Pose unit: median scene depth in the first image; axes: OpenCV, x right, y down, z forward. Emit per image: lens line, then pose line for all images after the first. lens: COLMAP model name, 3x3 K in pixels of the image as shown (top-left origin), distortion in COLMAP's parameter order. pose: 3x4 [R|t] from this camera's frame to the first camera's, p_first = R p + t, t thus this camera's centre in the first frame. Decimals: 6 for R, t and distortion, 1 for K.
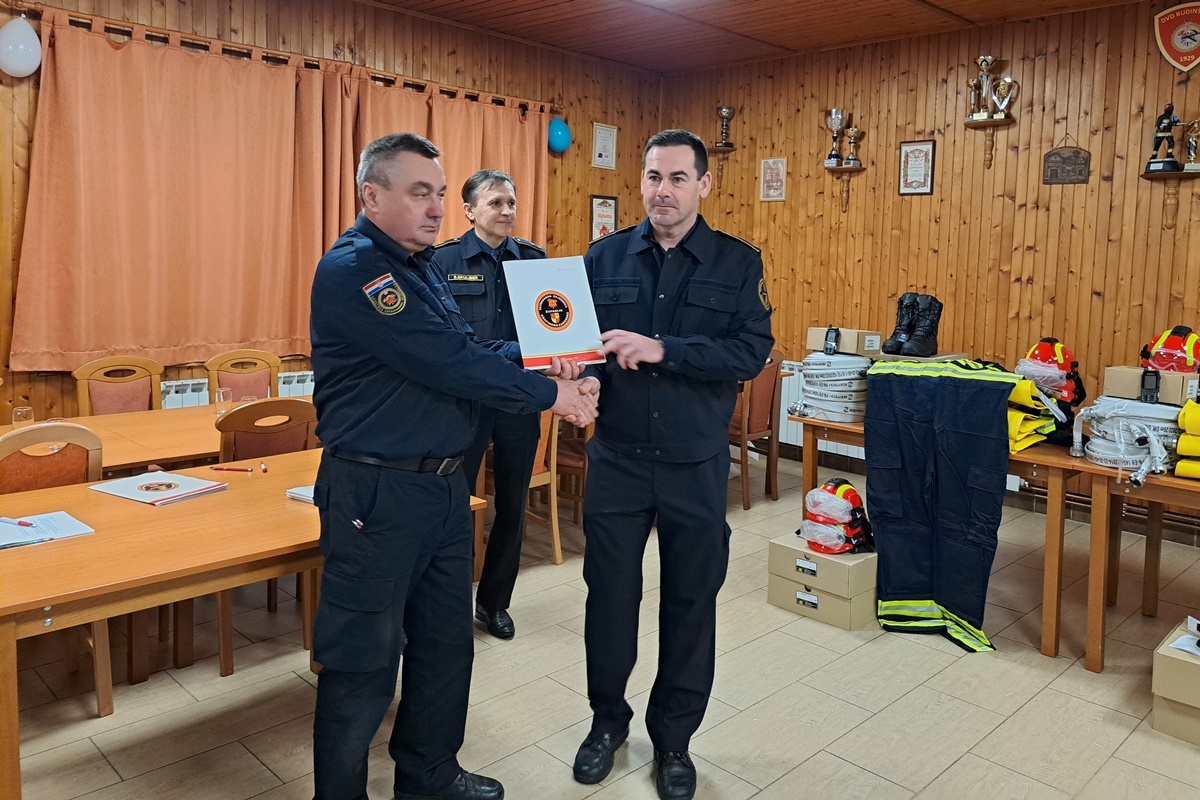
lens RADIAL K [[908.1, 0, 638.9], [0, 908.1, 315.2], [0, 0, 1]] dist [0.065589, -0.087855]
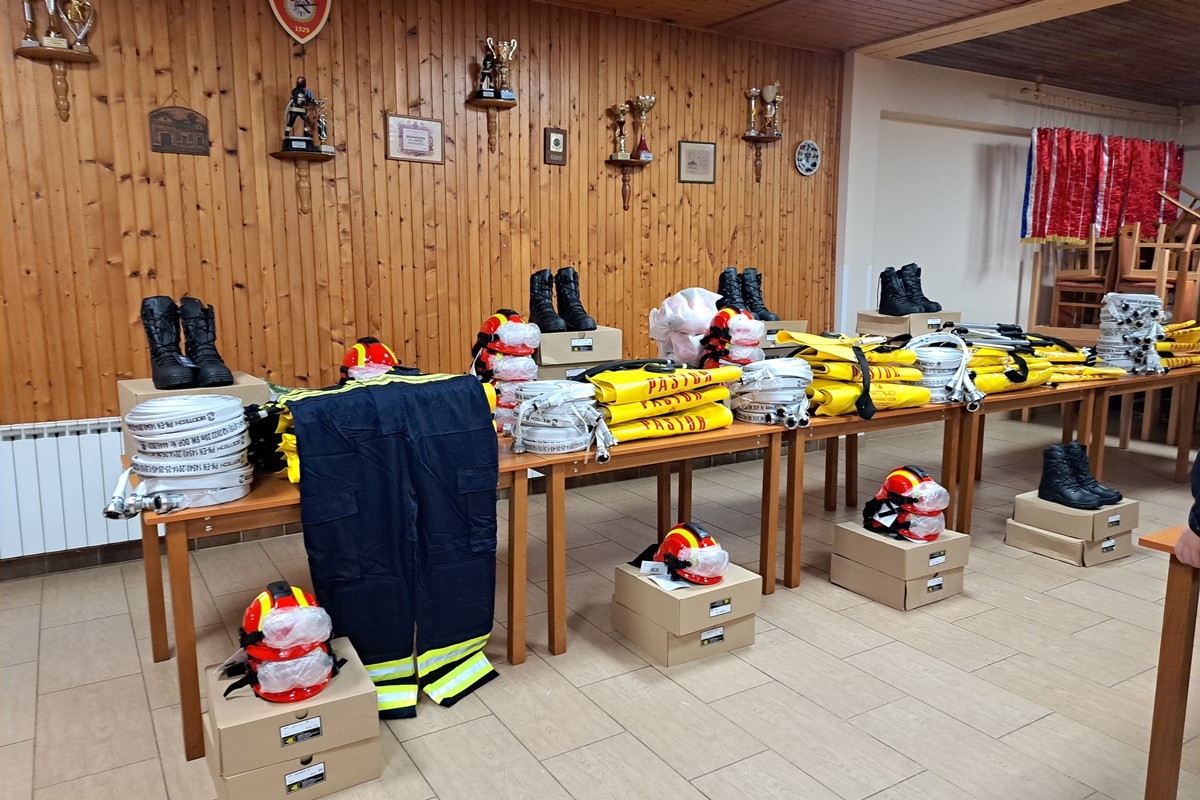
lens RADIAL K [[848.3, 0, 600.3], [0, 848.3, 395.4], [0, 0, 1]] dist [0.076943, -0.079026]
pose [[0.238014, -0.175440, 0.955285, -0.241156], [0.072314, 0.984022, 0.162700, -0.031183], [-0.968566, 0.030355, 0.246898, 0.493037]]
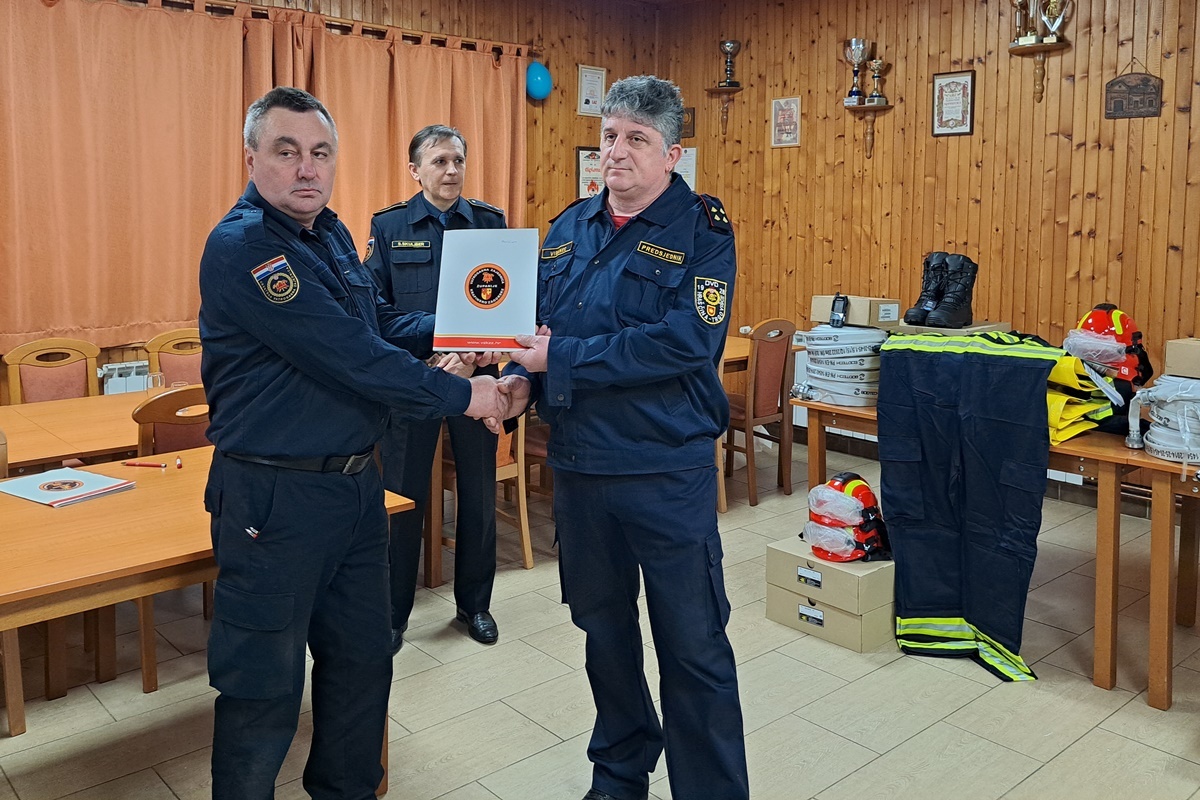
lens RADIAL K [[1016.7, 0, 564.9], [0, 1016.7, 275.7], [0, 0, 1]] dist [0.059206, -0.082141]
pose [[0.995085, -0.017313, -0.097499, 0.041898], [0.017098, 0.999849, -0.003049, -0.005443], [0.097537, 0.001367, 0.995231, 0.018993]]
